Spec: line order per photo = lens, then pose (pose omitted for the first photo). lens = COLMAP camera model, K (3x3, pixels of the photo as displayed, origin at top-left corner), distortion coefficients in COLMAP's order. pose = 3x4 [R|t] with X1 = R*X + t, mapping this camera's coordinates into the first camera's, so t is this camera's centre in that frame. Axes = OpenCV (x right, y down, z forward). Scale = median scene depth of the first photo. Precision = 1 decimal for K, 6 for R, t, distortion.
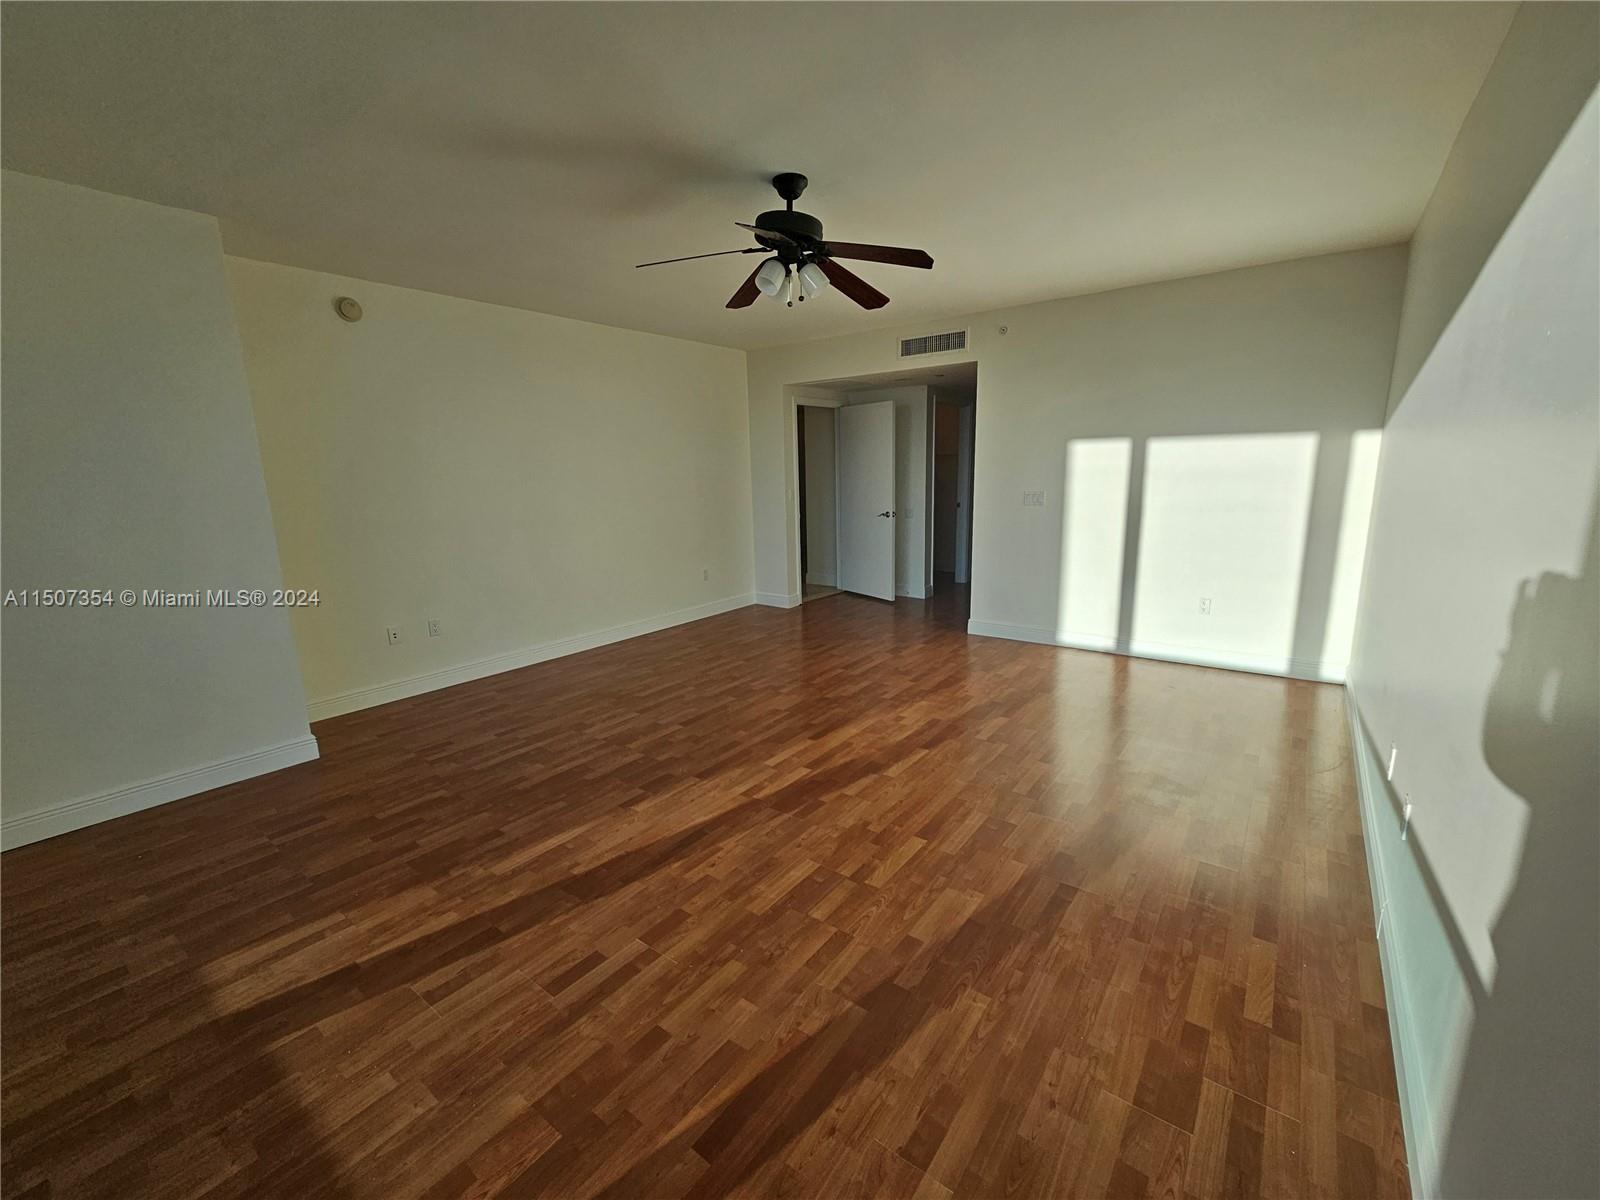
lens RADIAL K [[662.3, 0, 791.4], [0, 662.3, 596.8], [0, 0, 1]] dist [-0.003430, -0.000352]
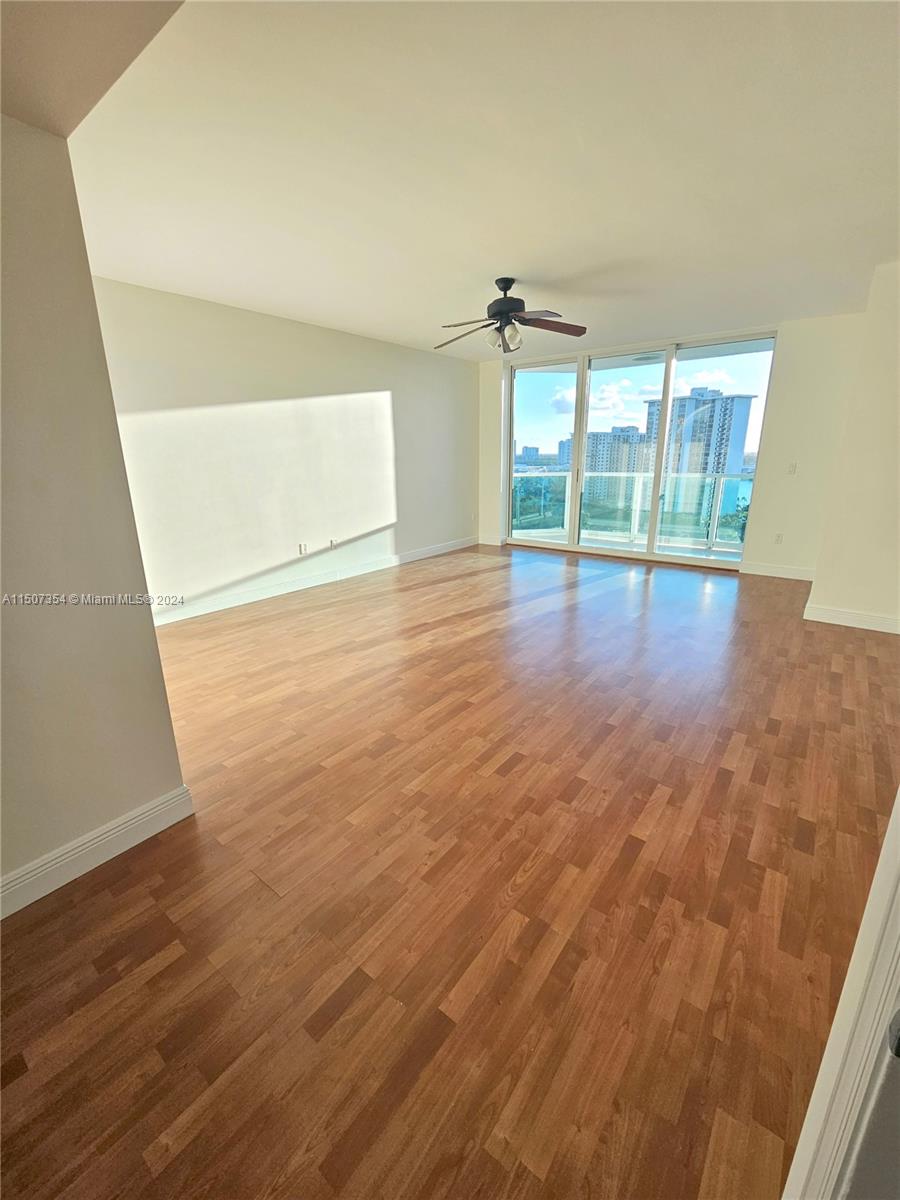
lens RADIAL K [[495.4, 0, 455.6], [0, 495.4, 625.2], [0, 0, 1]] dist [0.002746, -0.003029]
pose [[-0.999418, 0.033725, 0.005045, 0.114407], [0.031649, 0.862285, 0.505434, -0.348167], [0.012696, 0.505300, -0.862850, 1.871455]]
